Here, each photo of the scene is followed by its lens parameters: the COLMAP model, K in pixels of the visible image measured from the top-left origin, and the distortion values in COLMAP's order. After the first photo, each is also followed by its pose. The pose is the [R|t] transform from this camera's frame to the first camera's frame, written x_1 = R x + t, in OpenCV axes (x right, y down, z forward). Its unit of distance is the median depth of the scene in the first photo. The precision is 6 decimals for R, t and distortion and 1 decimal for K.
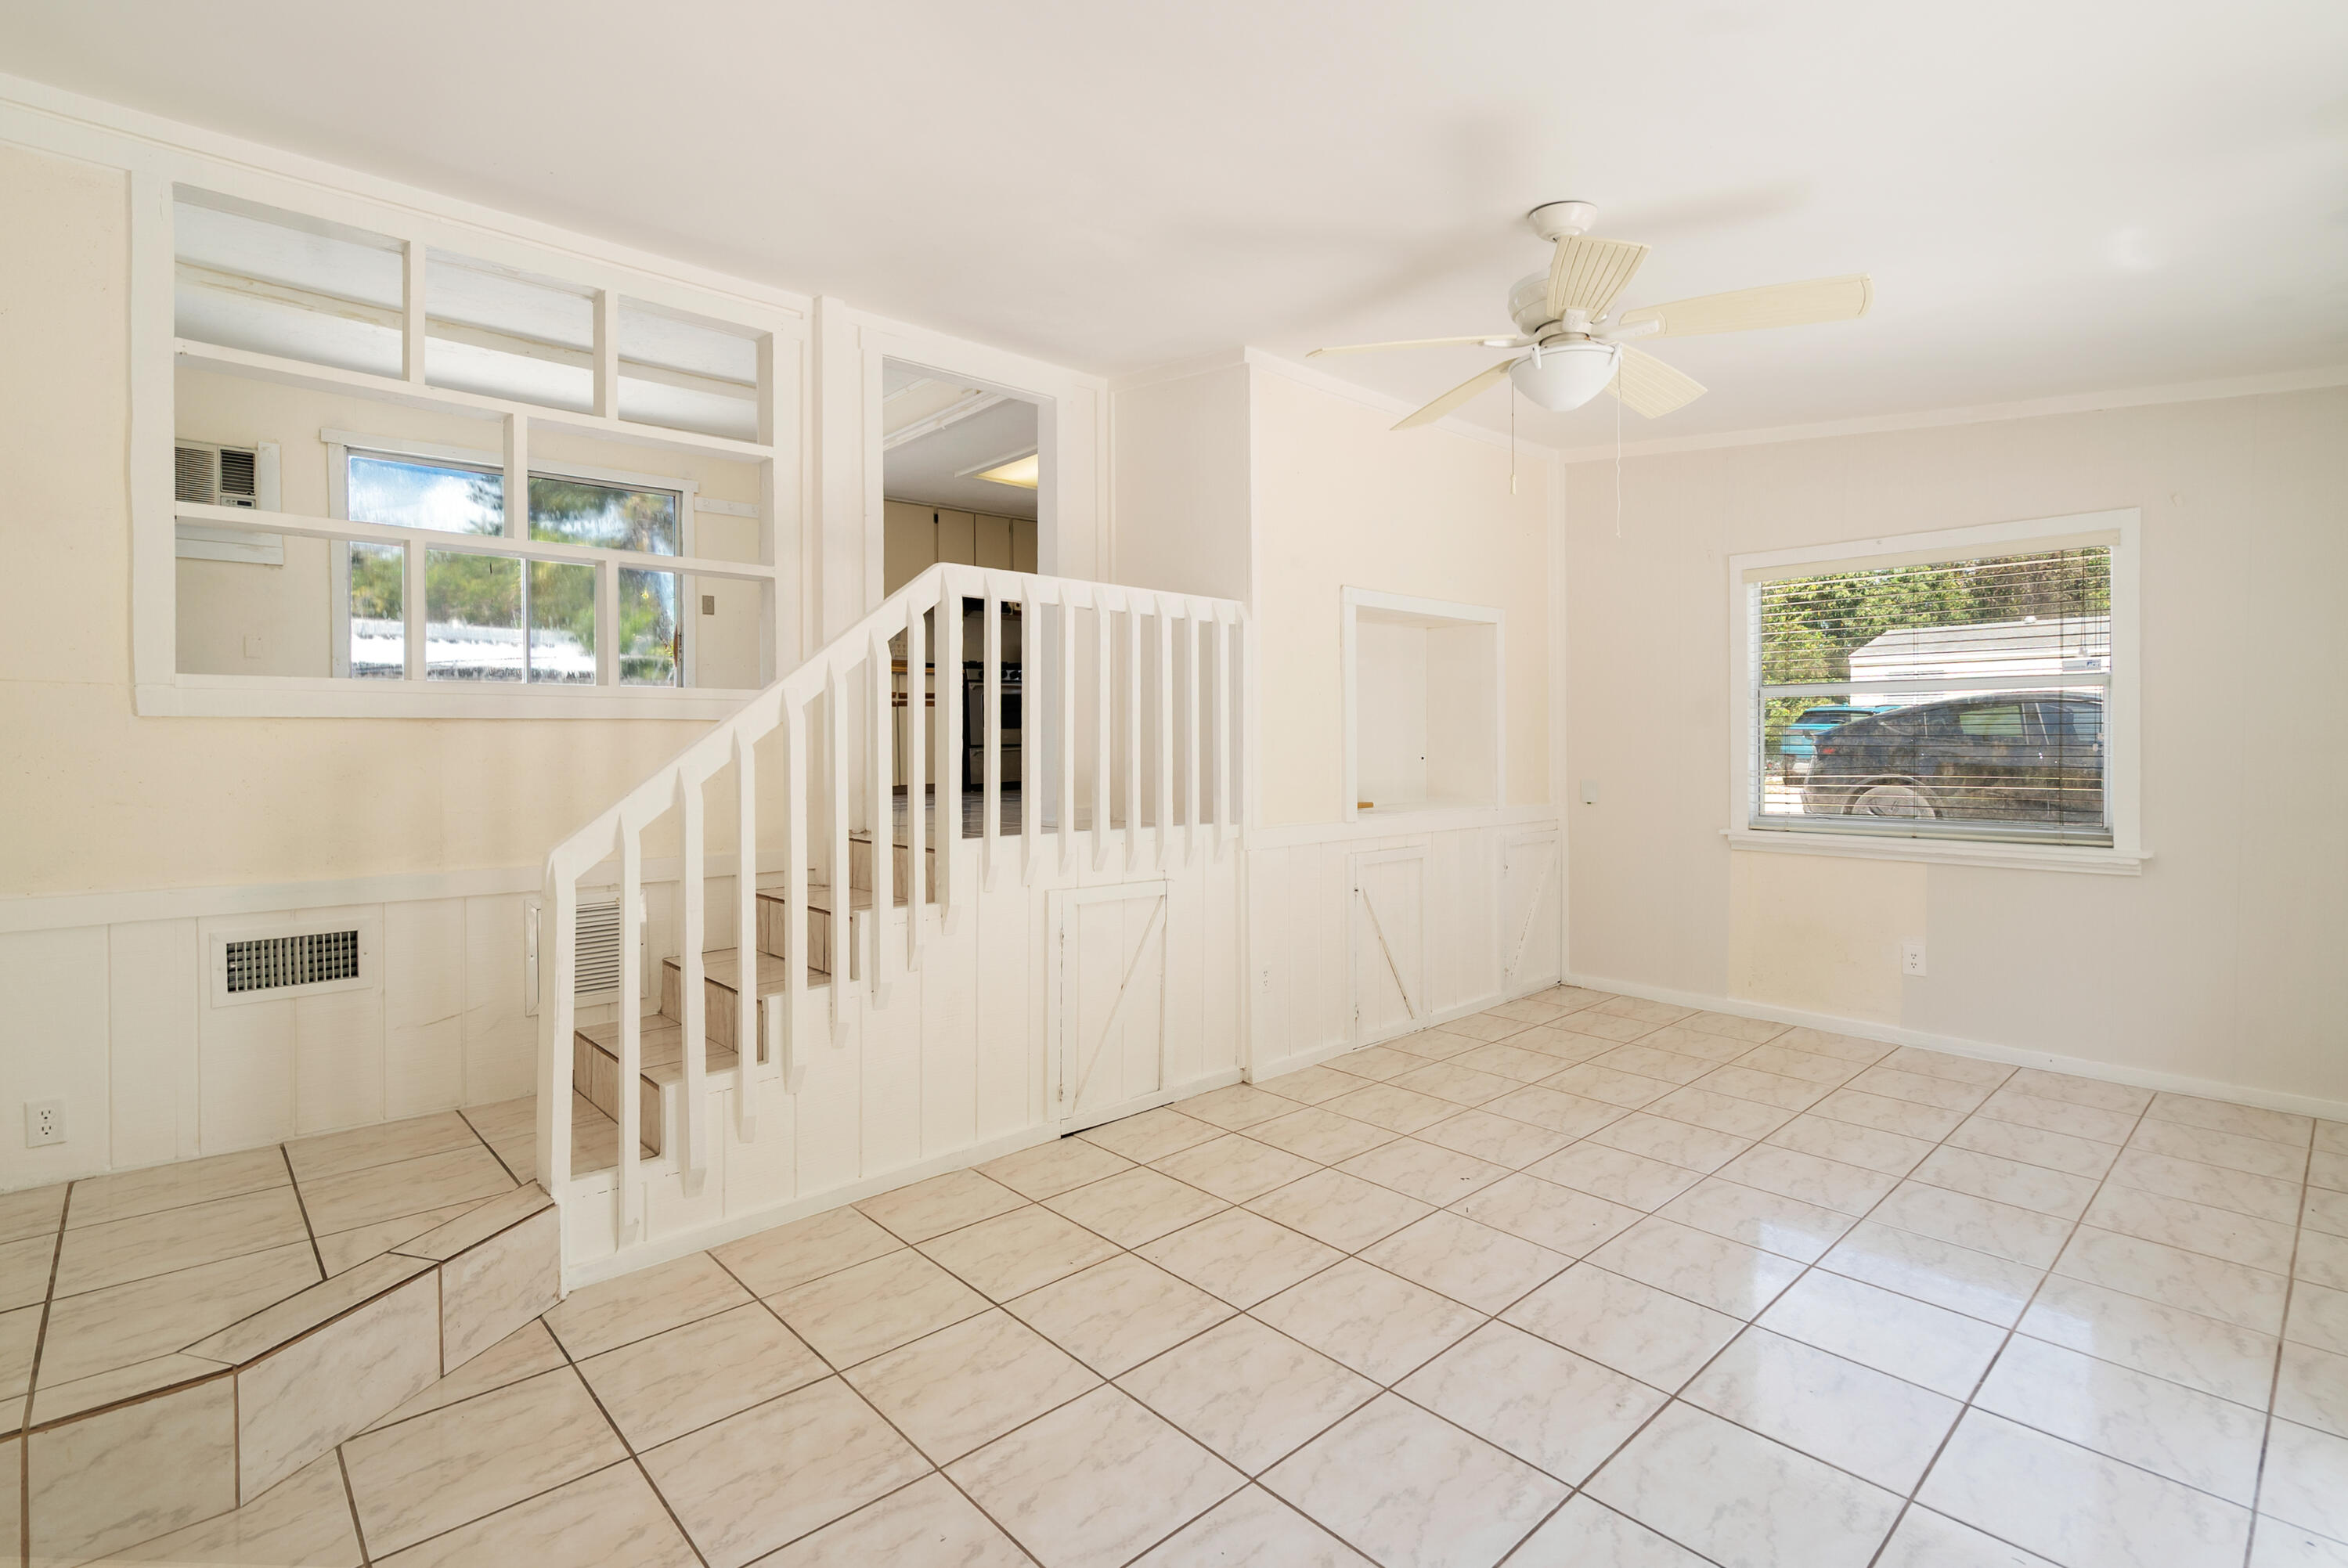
lens RADIAL K [[1096.9, 0, 1142.0], [0, 1096.9, 744.6], [0, 0, 1]] dist [-0.002743, -0.000884]
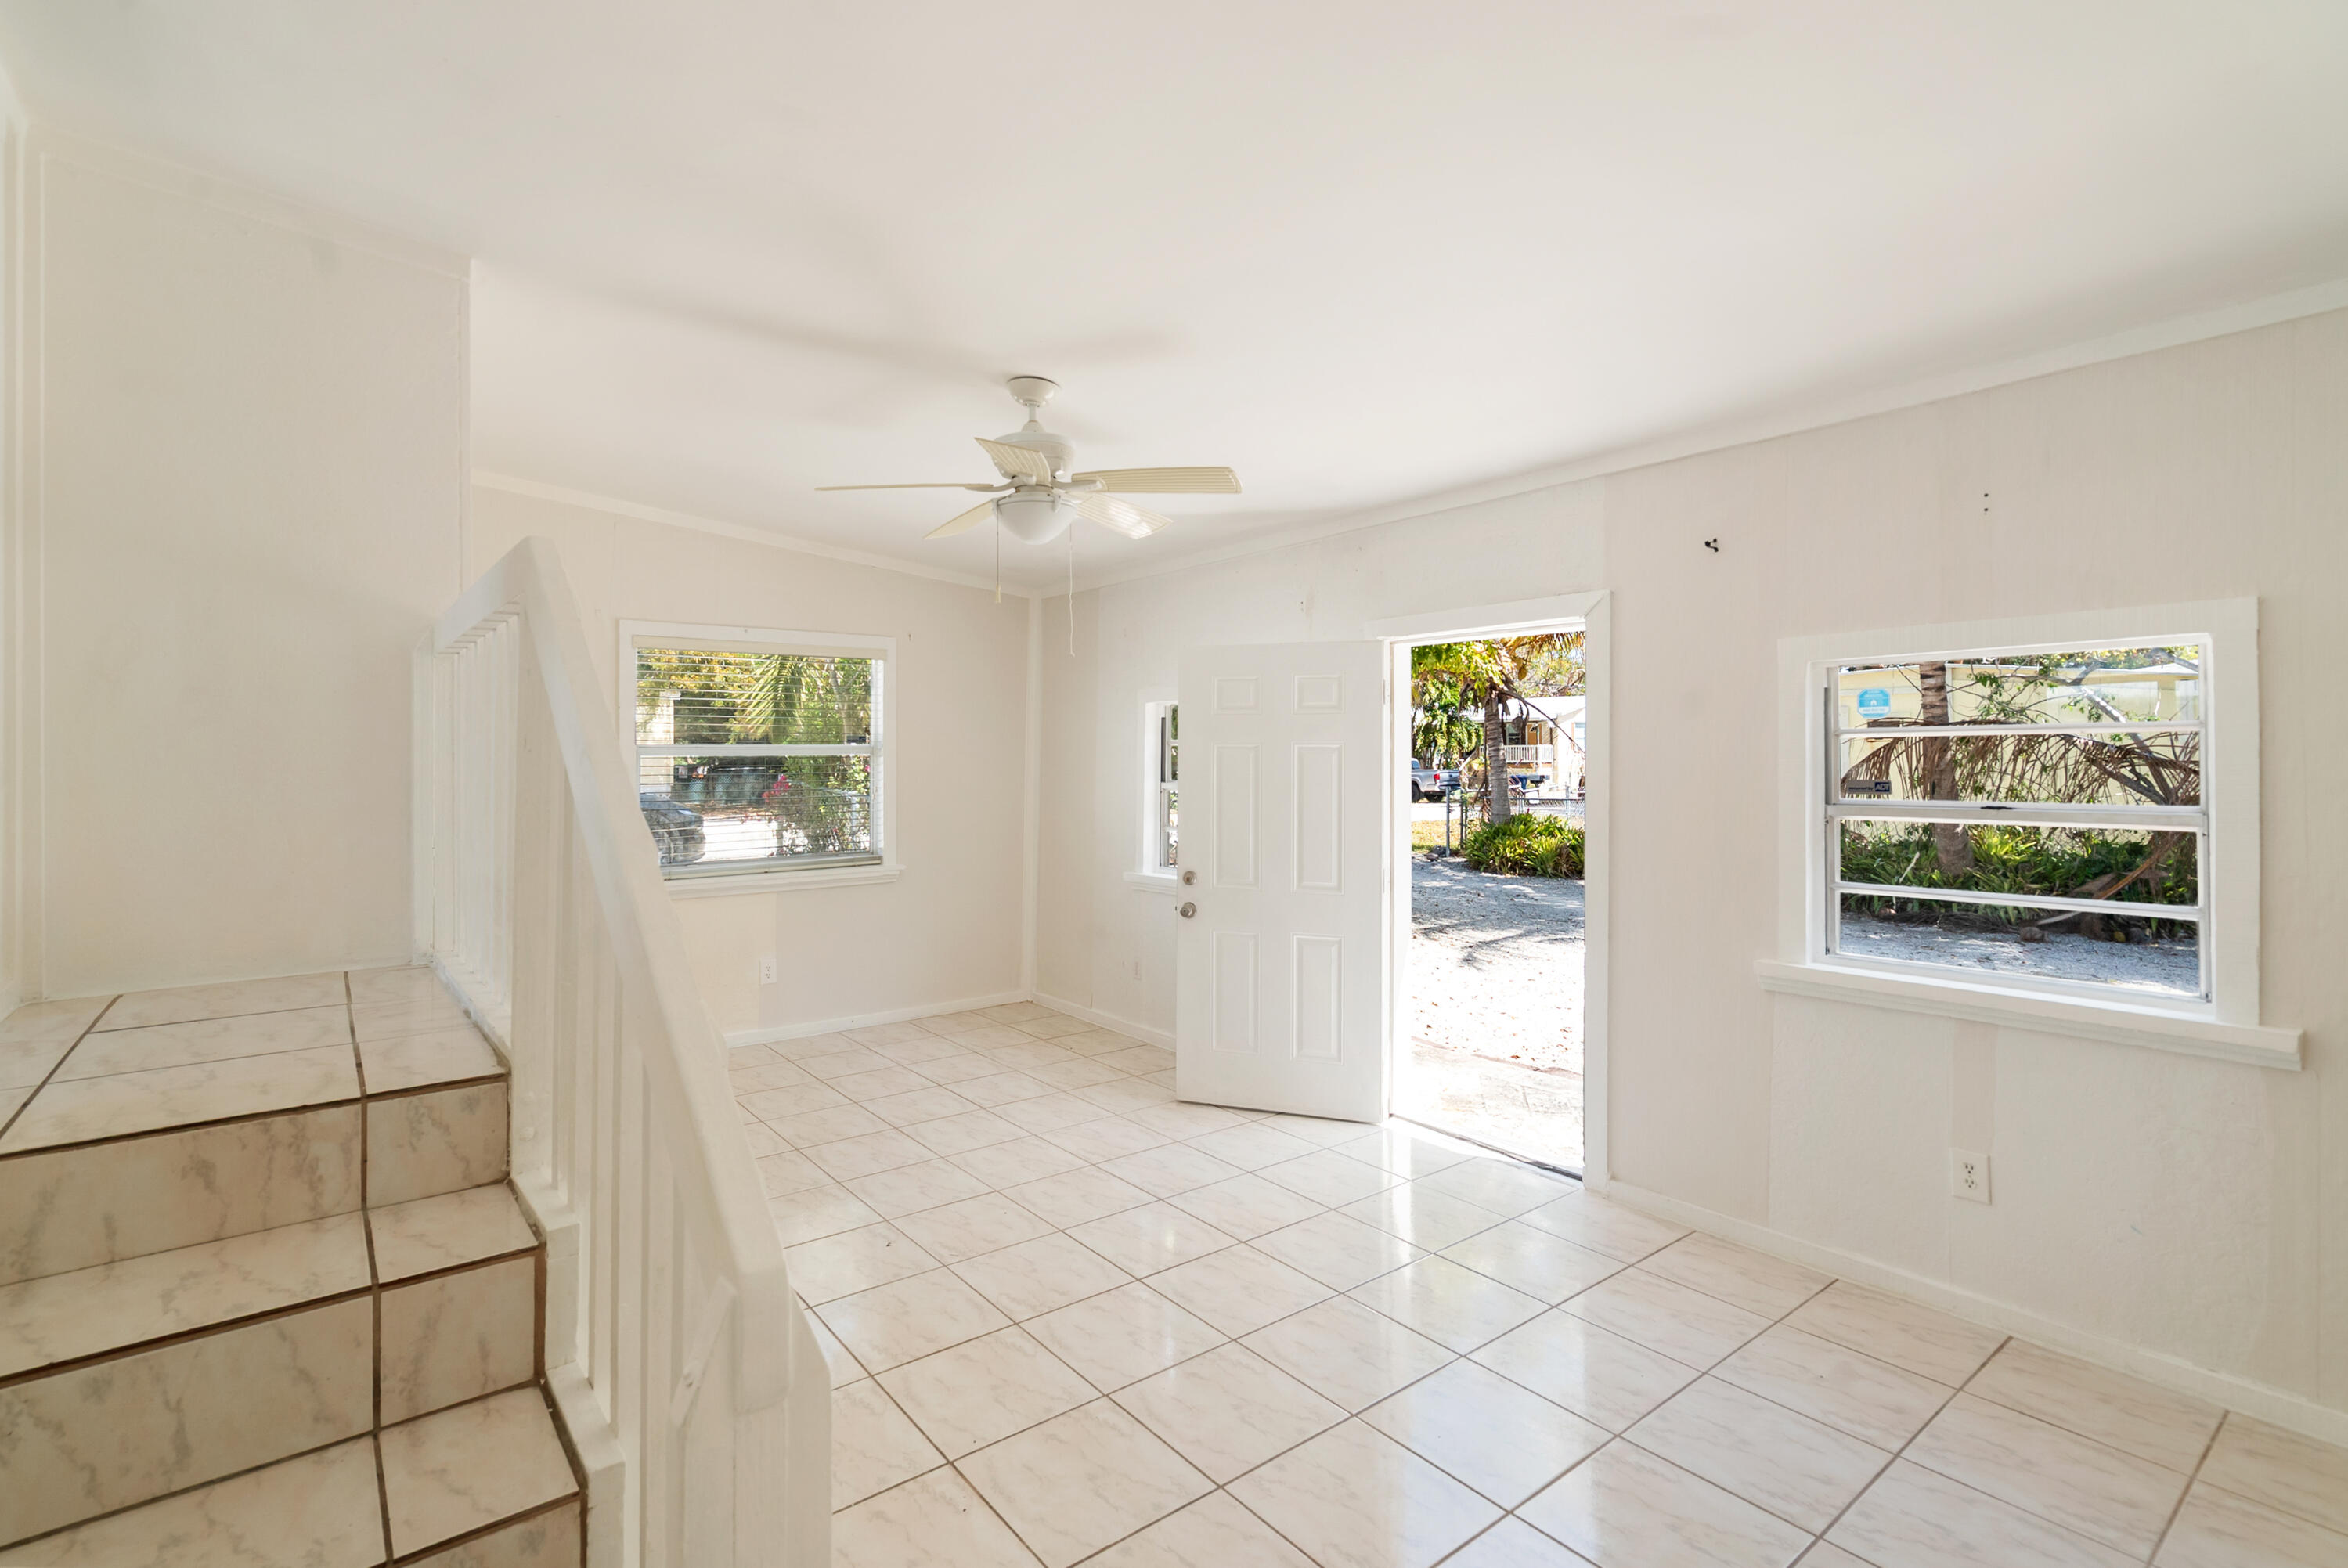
lens RADIAL K [[1096.9, 0, 1142.0], [0, 1096.9, 744.6], [0, 0, 1]] dist [-0.002743, -0.000884]
pose [[0.080196, 0.012933, 0.996695, -0.636897], [0.010855, 0.999845, -0.013847, -0.048761], [-0.996720, 0.011929, 0.080043, 0.604607]]
